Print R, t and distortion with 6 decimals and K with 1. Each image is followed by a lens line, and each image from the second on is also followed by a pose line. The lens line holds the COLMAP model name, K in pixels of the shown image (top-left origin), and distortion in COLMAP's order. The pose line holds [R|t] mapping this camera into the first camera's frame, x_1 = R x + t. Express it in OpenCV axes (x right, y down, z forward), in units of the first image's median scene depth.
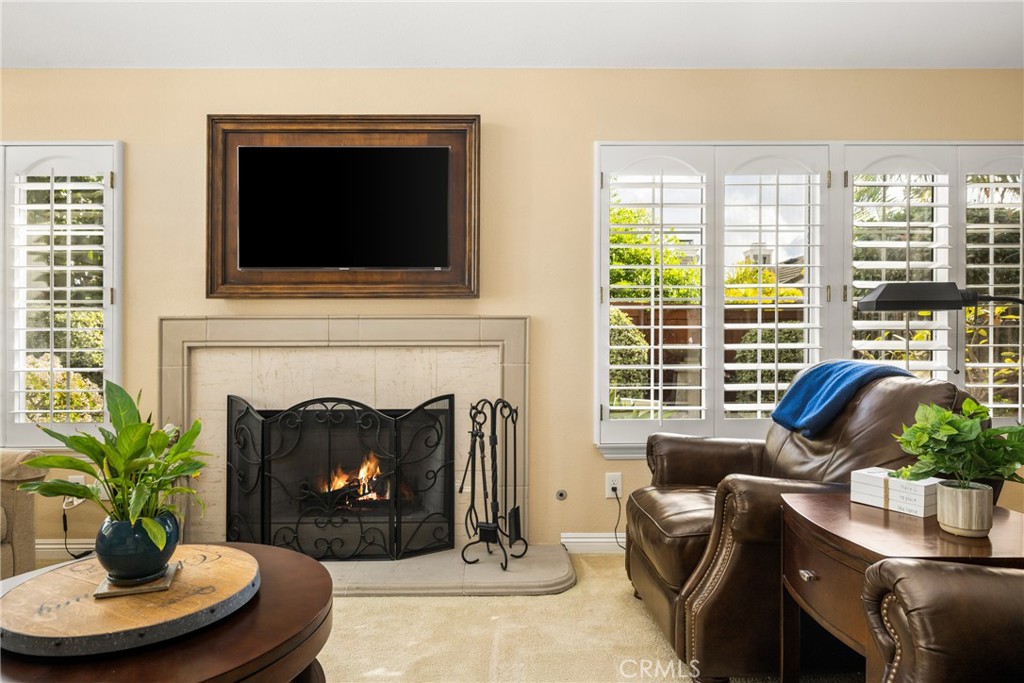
lens RADIAL K [[632.9, 0, 512.6], [0, 632.9, 335.2], [0, 0, 1]] dist [0.007413, 0.002535]
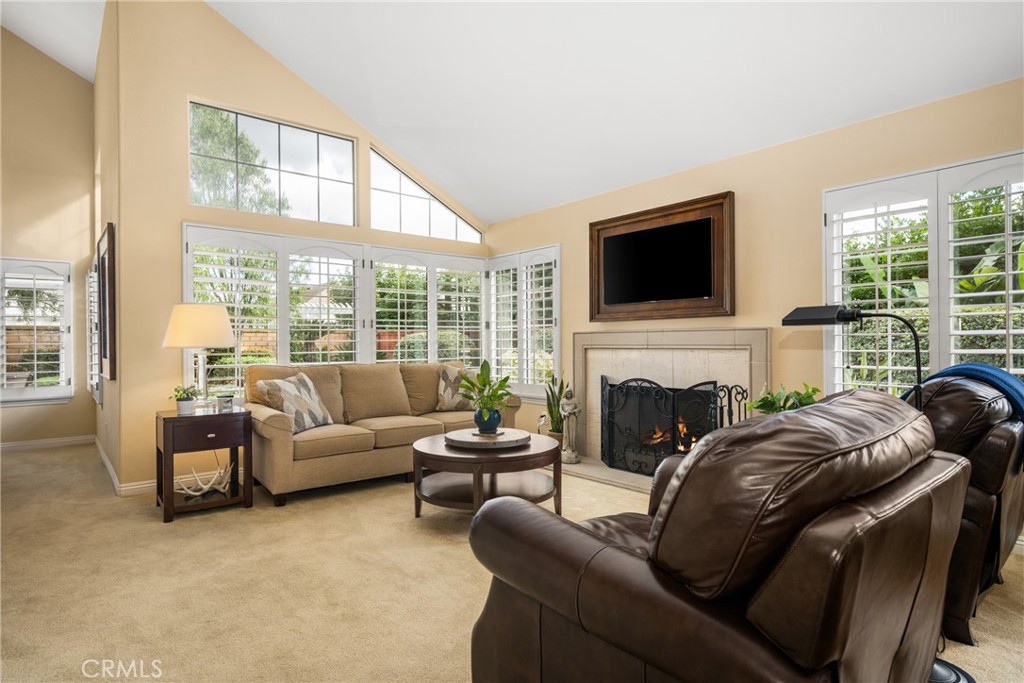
lens RADIAL K [[551.8, 0, 519.0], [0, 551.8, 337.3], [0, 0, 1]] dist [0.002926, 0.000288]
pose [[0.648854, -0.008840, -0.760861, 0.595695], [0.002591, 0.999952, -0.009408, 0.000899], [0.760908, 0.004133, 0.648846, -0.195744]]
